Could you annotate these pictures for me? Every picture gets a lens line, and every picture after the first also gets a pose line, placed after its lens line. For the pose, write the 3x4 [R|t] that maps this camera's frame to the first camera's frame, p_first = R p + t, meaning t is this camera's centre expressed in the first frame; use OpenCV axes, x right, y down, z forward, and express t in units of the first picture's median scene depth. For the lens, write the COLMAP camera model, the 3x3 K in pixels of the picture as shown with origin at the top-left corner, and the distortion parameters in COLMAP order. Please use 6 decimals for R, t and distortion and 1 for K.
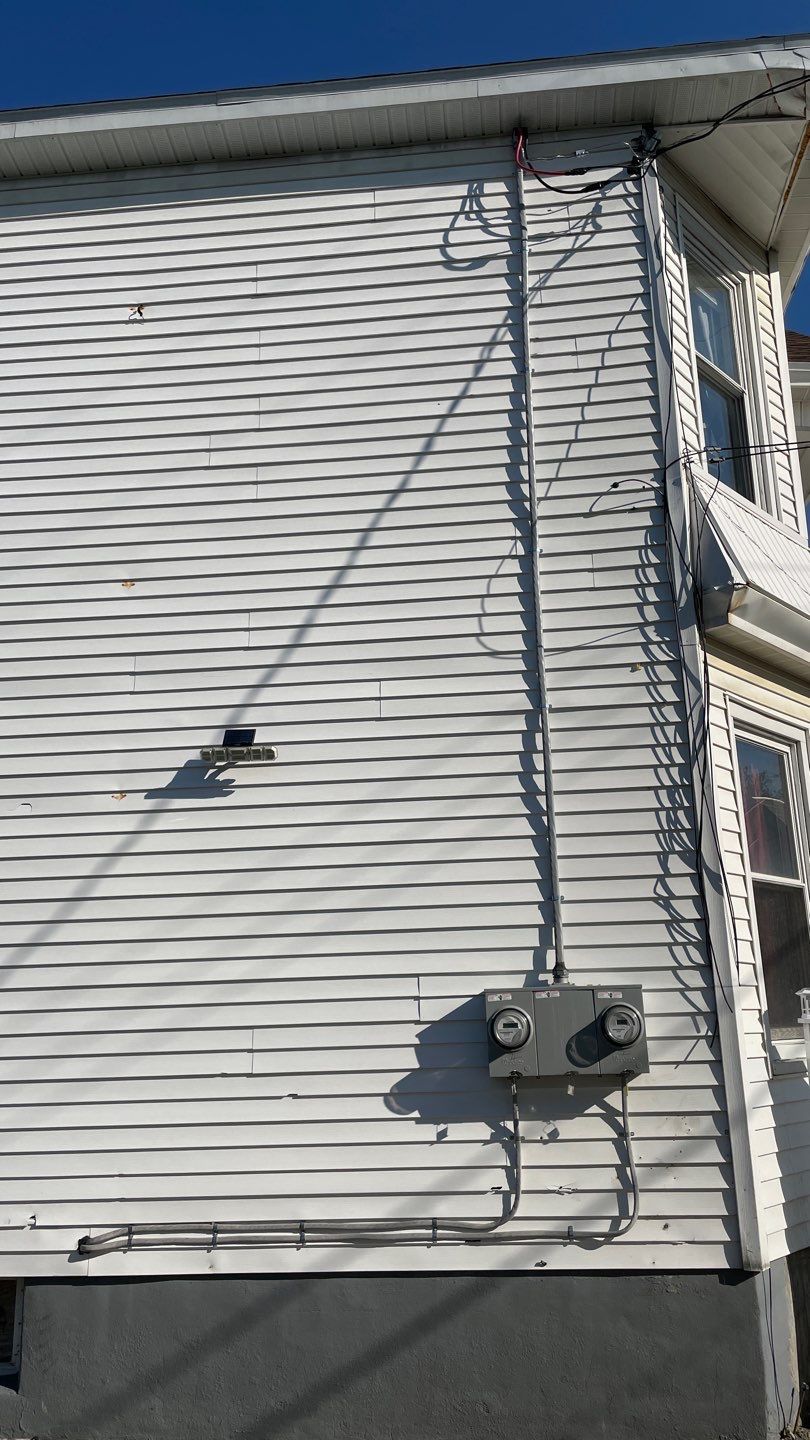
lens RADIAL K [[1100.2, 0, 409.1], [0, 1100.2, 697.1], [0, 0, 1]] dist [0.082241, -0.105217]
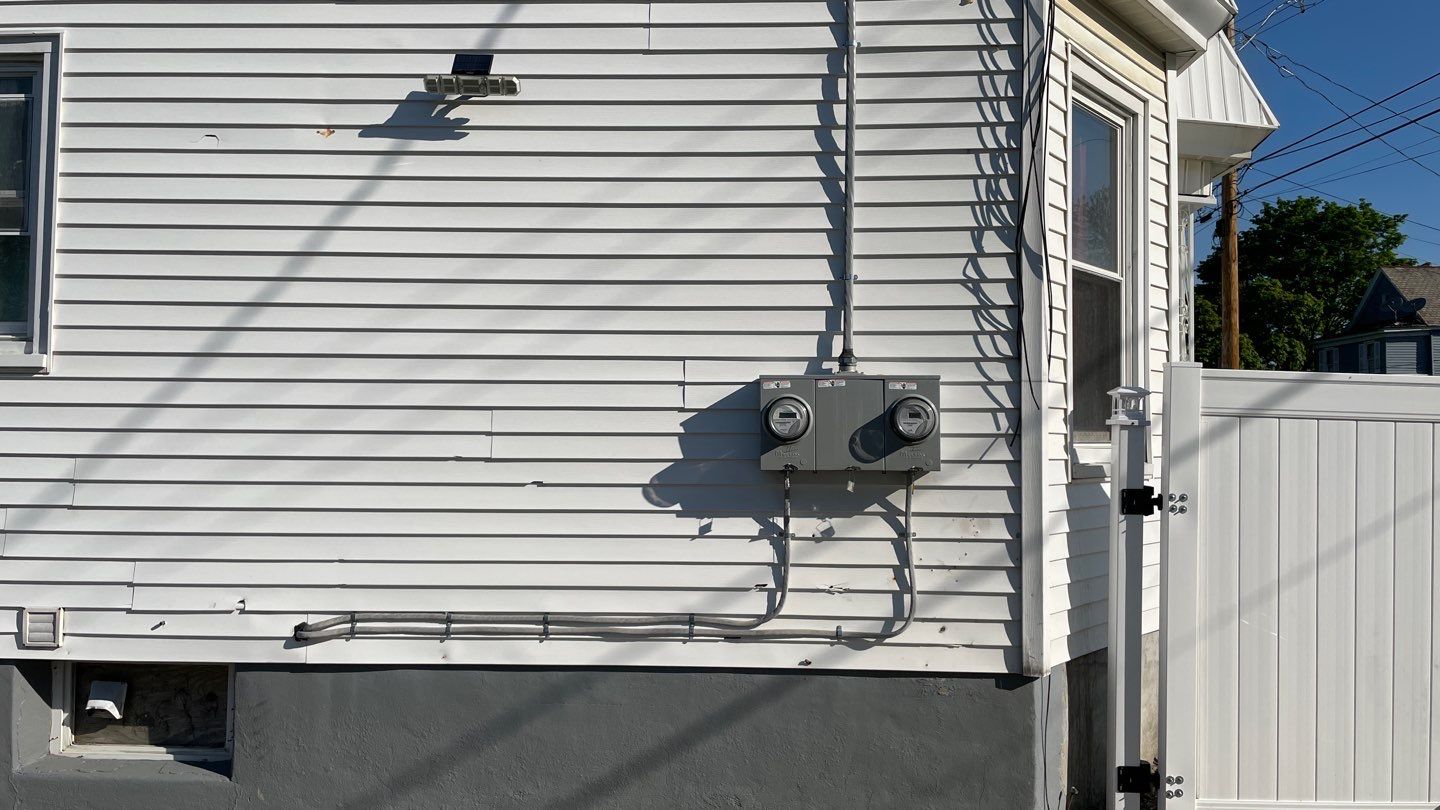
lens RADIAL K [[1100.2, 0, 714.4], [0, 1100.2, 375.8], [0, 0, 1]] dist [0.082241, -0.105217]
pose [[0.998439, 0.036632, 0.042156, -0.004137], [-0.045327, 0.972489, 0.228496, 0.067711], [-0.032626, -0.230050, 0.972632, 0.158902]]
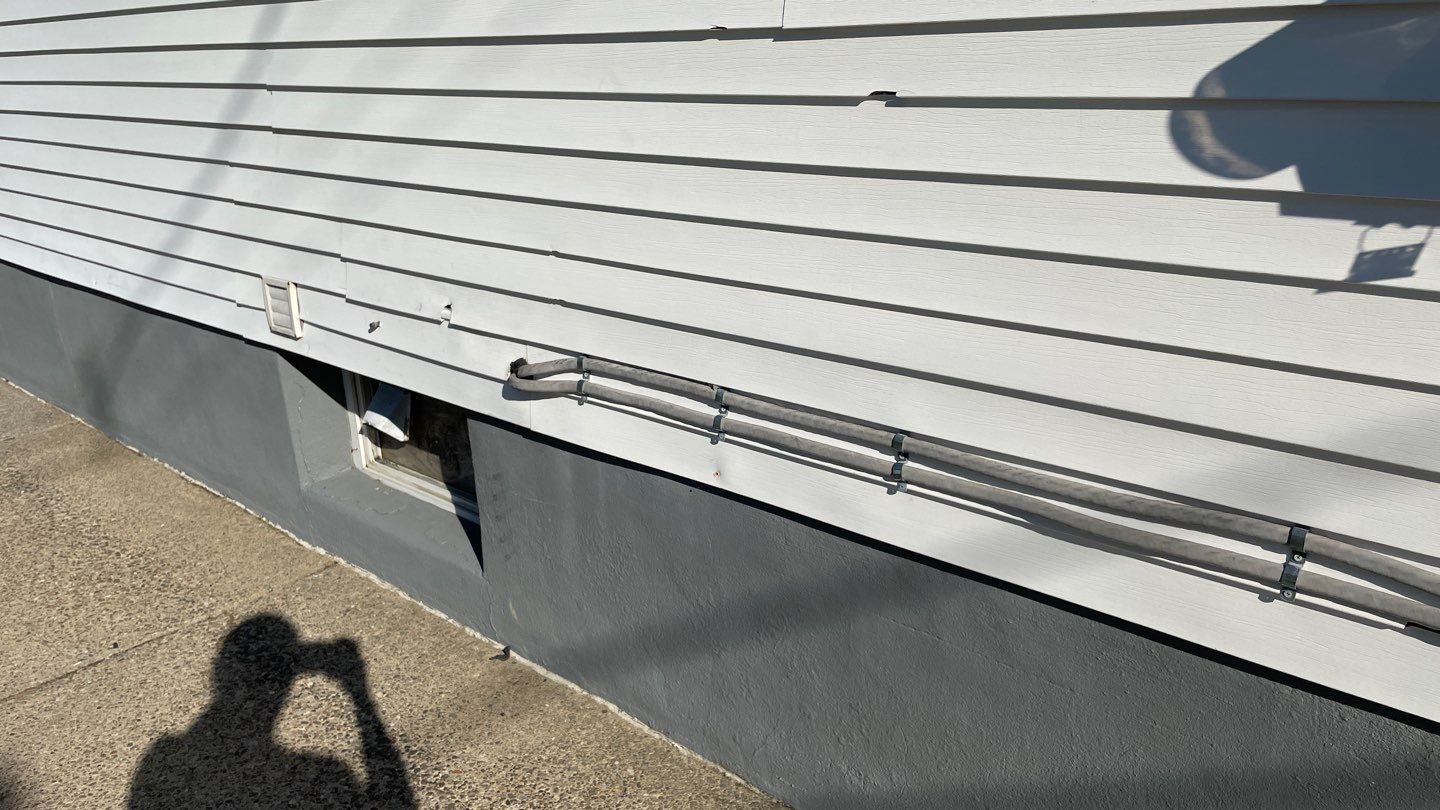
lens RADIAL K [[1100.2, 0, 722.7], [0, 1100.2, 393.8], [0, 0, 1]] dist [0.082241, -0.105217]
pose [[0.799181, 0.187611, -0.571062, 0.057971], [0.174021, 0.837143, 0.518564, 0.250099], [0.575349, -0.513803, 0.636381, 0.706920]]
